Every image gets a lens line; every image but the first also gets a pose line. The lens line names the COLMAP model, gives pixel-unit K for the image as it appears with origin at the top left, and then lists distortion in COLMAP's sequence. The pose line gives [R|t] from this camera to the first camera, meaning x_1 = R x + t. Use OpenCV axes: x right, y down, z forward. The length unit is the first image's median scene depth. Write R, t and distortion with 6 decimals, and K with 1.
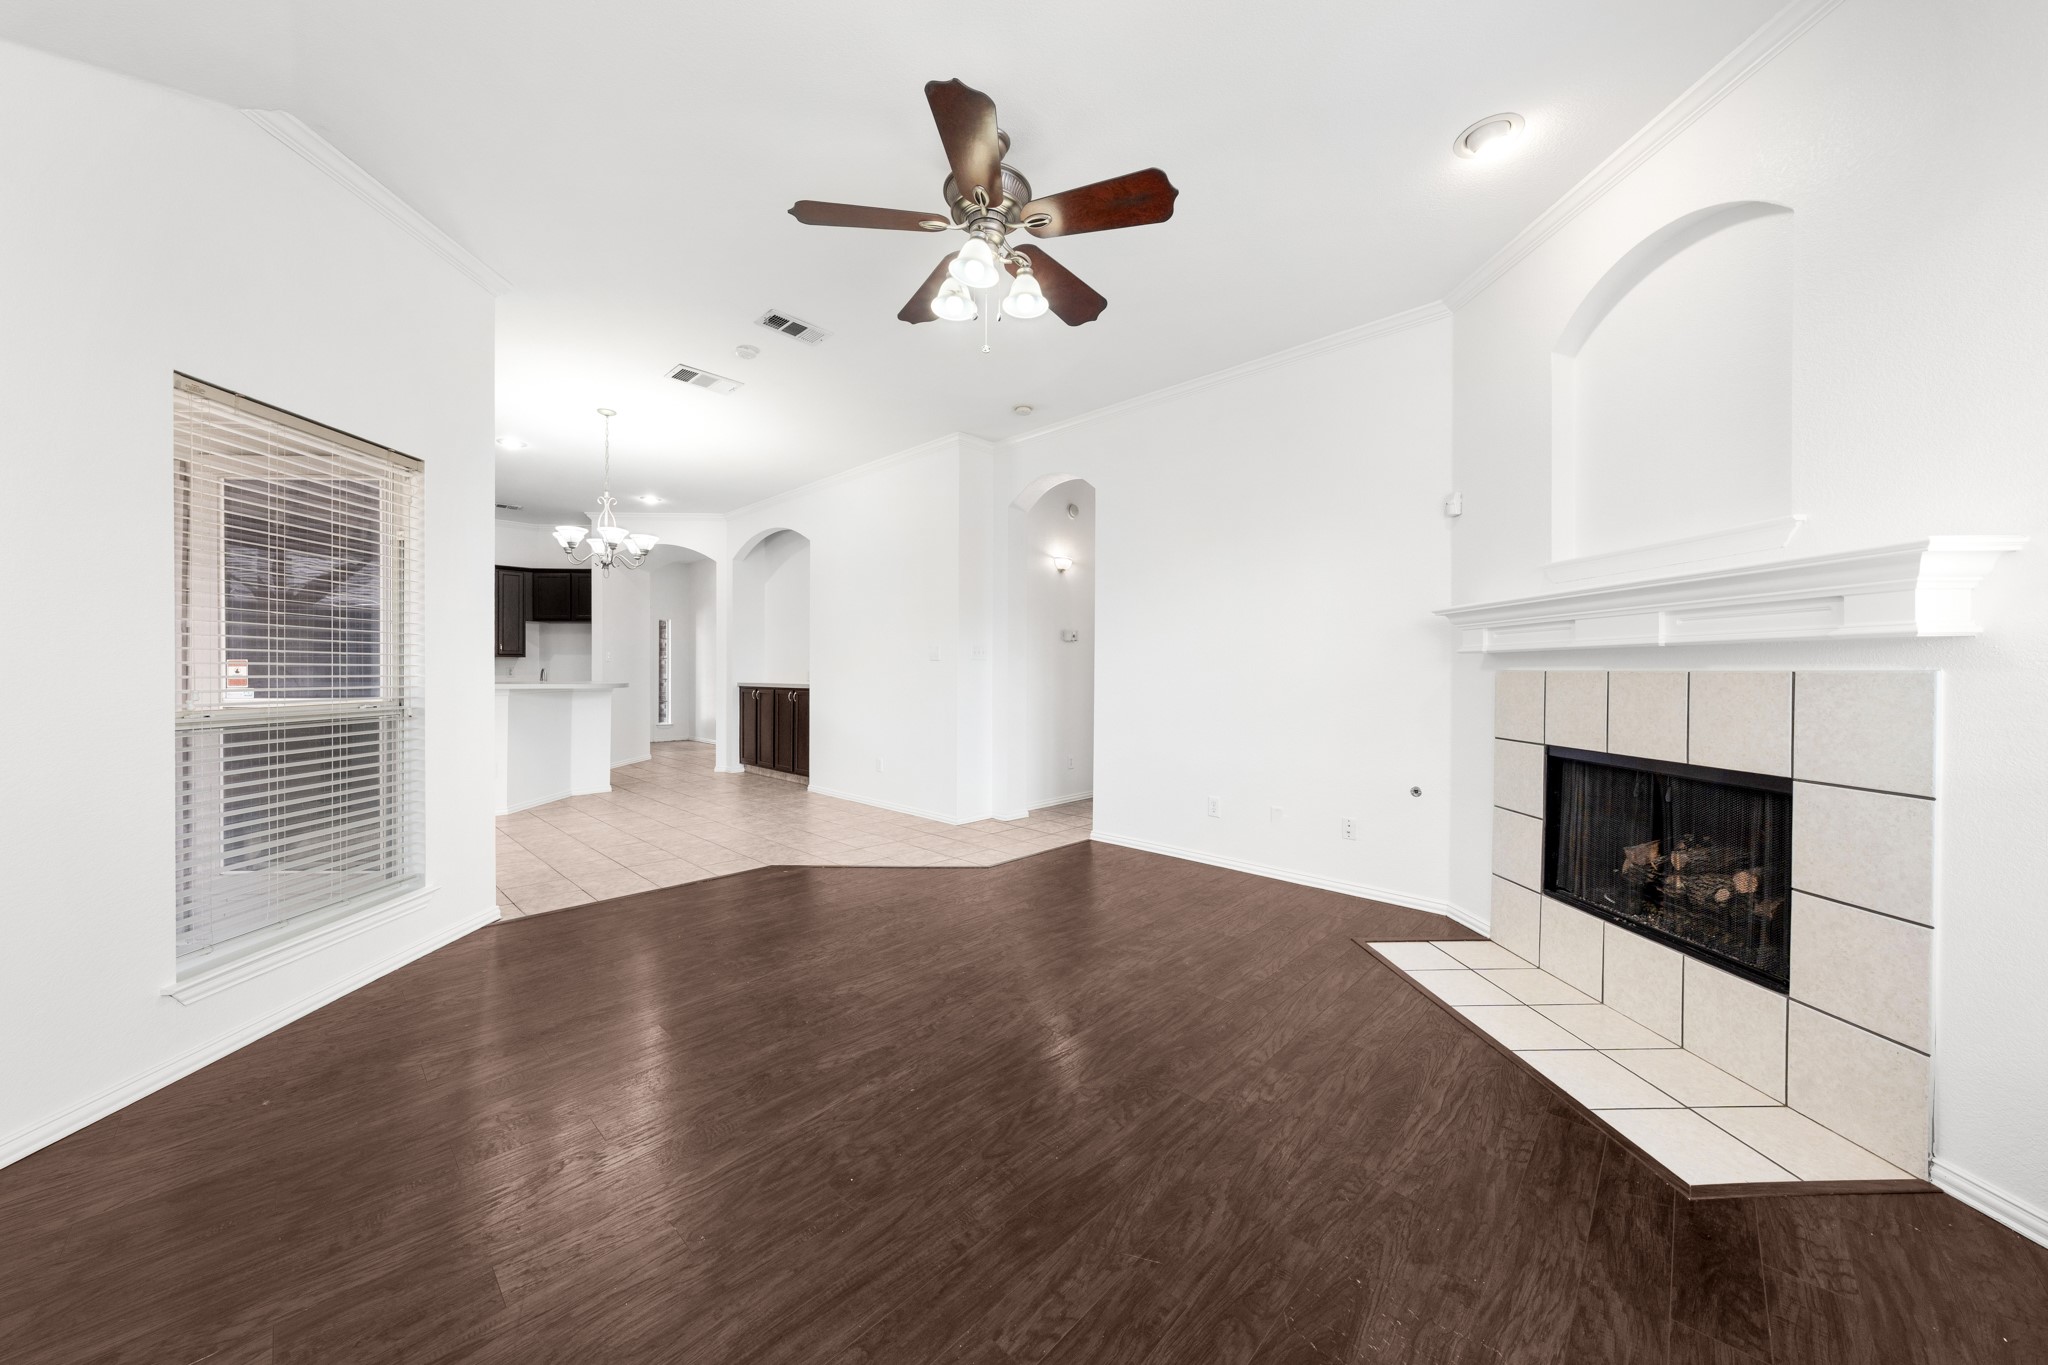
lens RADIAL K [[686.5, 0, 1024.3], [0, 686.5, 677.2], [0, 0, 1]] dist [-0.002649, 0.000226]
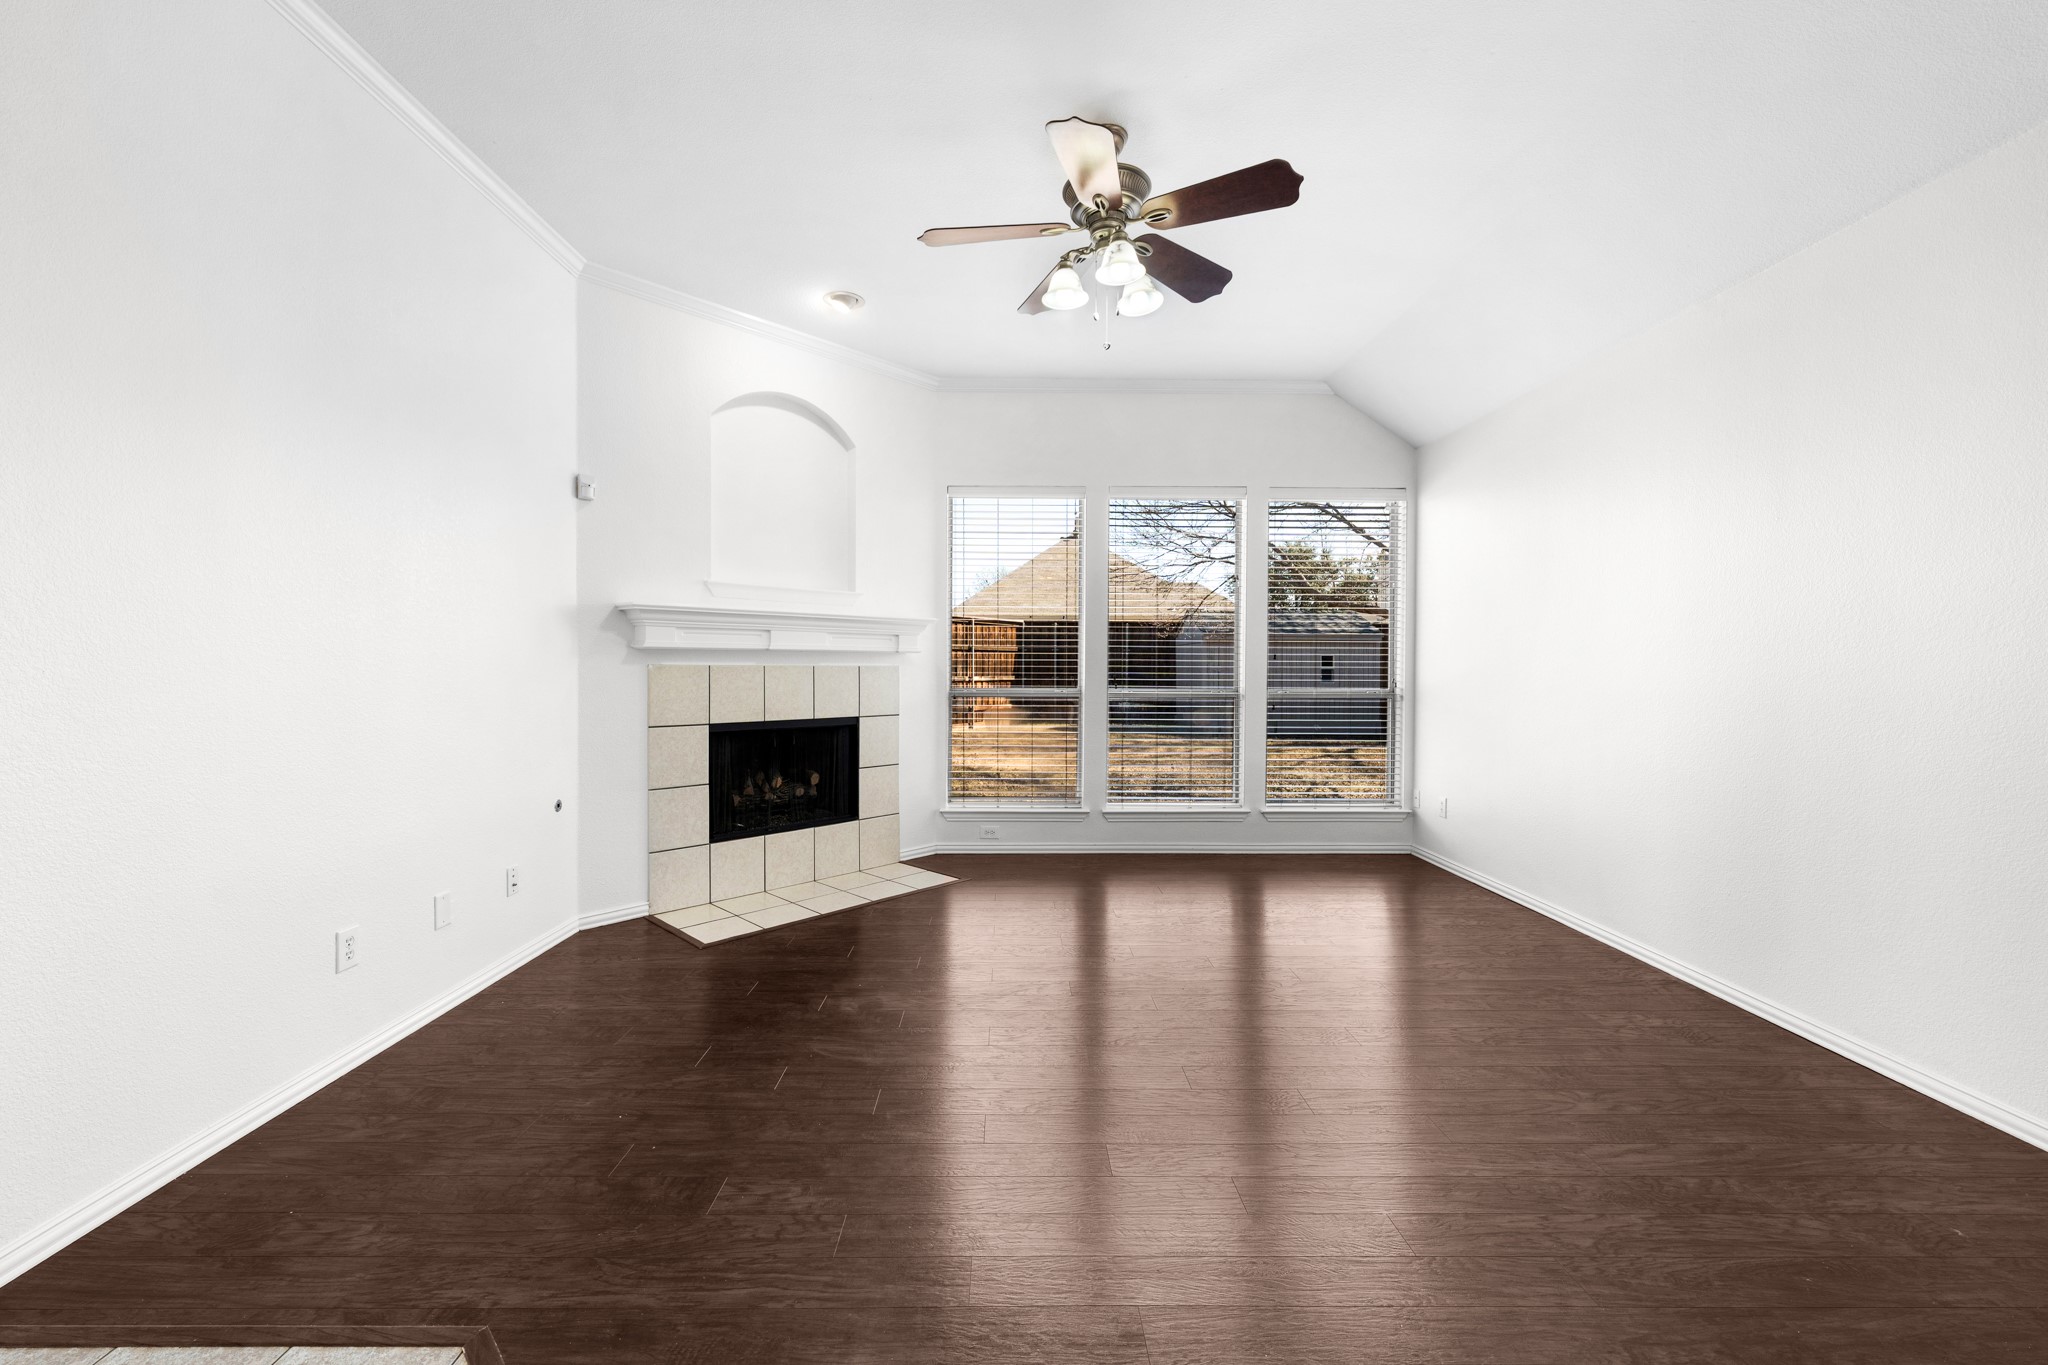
lens RADIAL K [[780.3, 0, 1016.8], [0, 780.3, 668.5], [0, 0, 1]] dist [0.001545, 0.000469]
pose [[-0.679689, -0.006063, 0.733475, -0.773784], [0.002073, 0.999946, 0.010186, -0.019831], [-0.733497, 0.008444, -0.679640, 1.784413]]
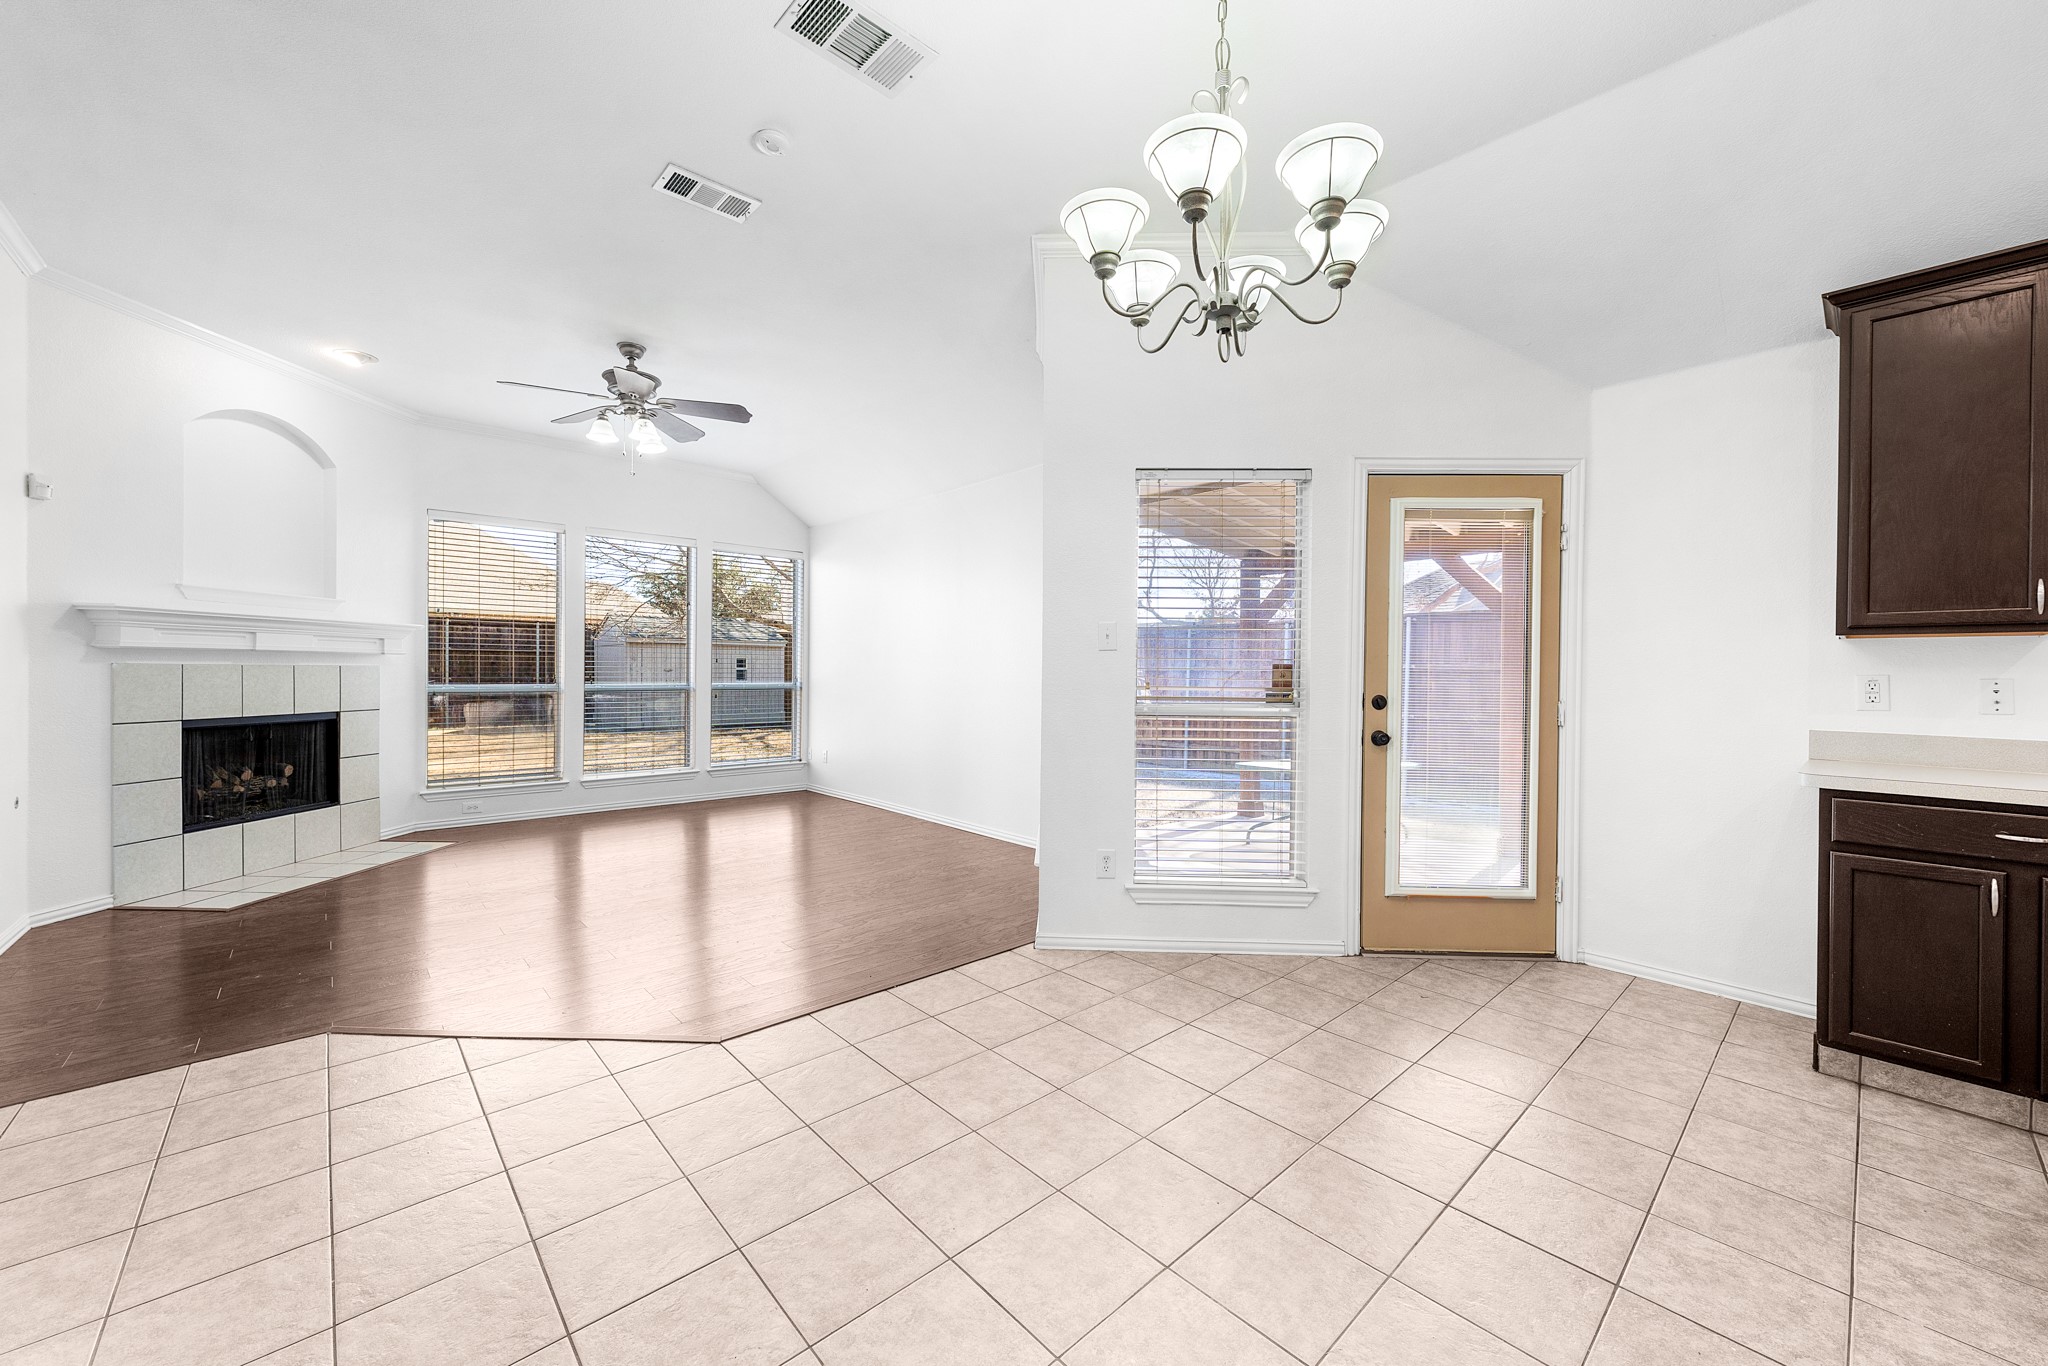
lens RADIAL K [[780.3, 0, 1031.2], [0, 780.3, 668.4], [0, 0, 1]] dist [0.001545, 0.000469]
pose [[-0.996769, -0.004583, 0.080191, -1.137274], [-0.004064, 0.999970, 0.006633, -0.021056], [-0.080219, 0.006286, -0.996757, 2.714494]]
